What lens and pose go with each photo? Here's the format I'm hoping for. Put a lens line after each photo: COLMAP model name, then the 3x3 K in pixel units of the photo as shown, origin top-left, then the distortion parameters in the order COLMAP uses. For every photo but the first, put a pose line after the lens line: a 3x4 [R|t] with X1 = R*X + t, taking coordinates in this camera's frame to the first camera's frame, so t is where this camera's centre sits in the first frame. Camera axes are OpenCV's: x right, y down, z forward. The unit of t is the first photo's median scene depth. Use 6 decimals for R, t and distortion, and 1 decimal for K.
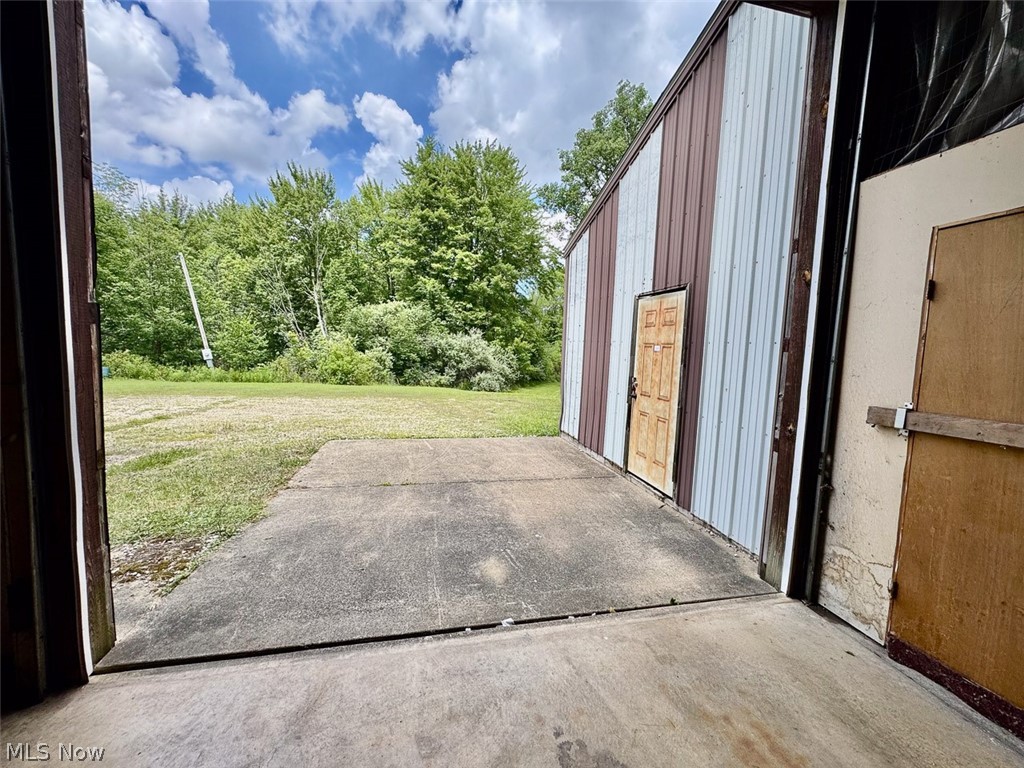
lens RADIAL K [[412.8, 0, 514.5], [0, 412.8, 383.6], [0, 0, 1]] dist [0.013199, 0.000033]
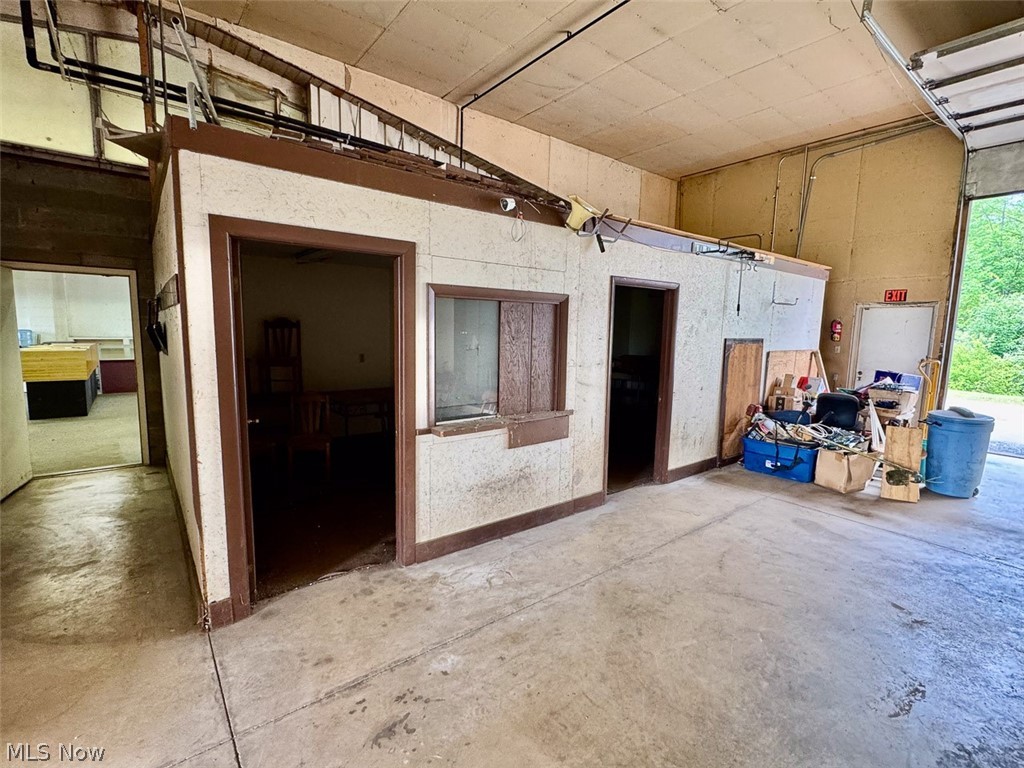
lens RADIAL K [[474.6, 0, 510.8], [0, 474.6, 384.4], [0, 0, 1]] dist [0.000894, 0.000135]
pose [[0.437836, 0.087037, -0.894832, 0.046323], [-0.089323, 0.994590, 0.053034, 0.014051], [0.894606, 0.056709, 0.443242, -0.231529]]
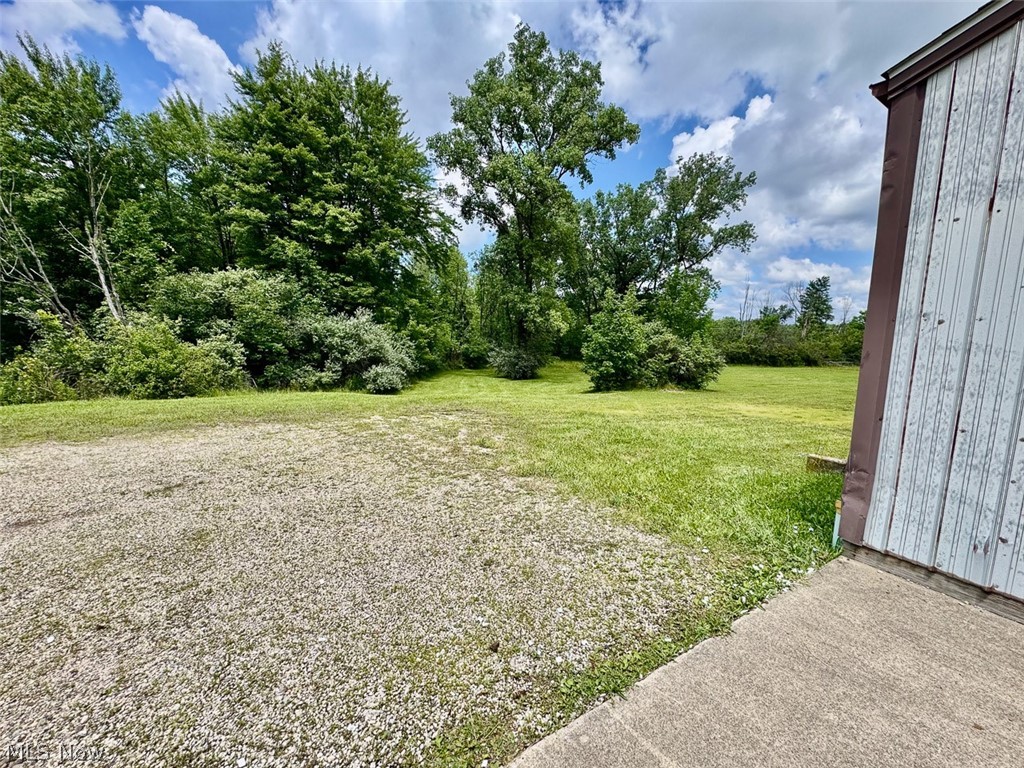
lens RADIAL K [[412.8, 0, 507.8], [0, 412.8, 378.8], [0, 0, 1]] dist [0.013199, 0.000033]
pose [[0.949044, -0.049489, 0.311234, -0.082526], [0.040049, 0.998525, 0.036654, -0.019263], [-0.312589, -0.022322, 0.949626, 0.176568]]
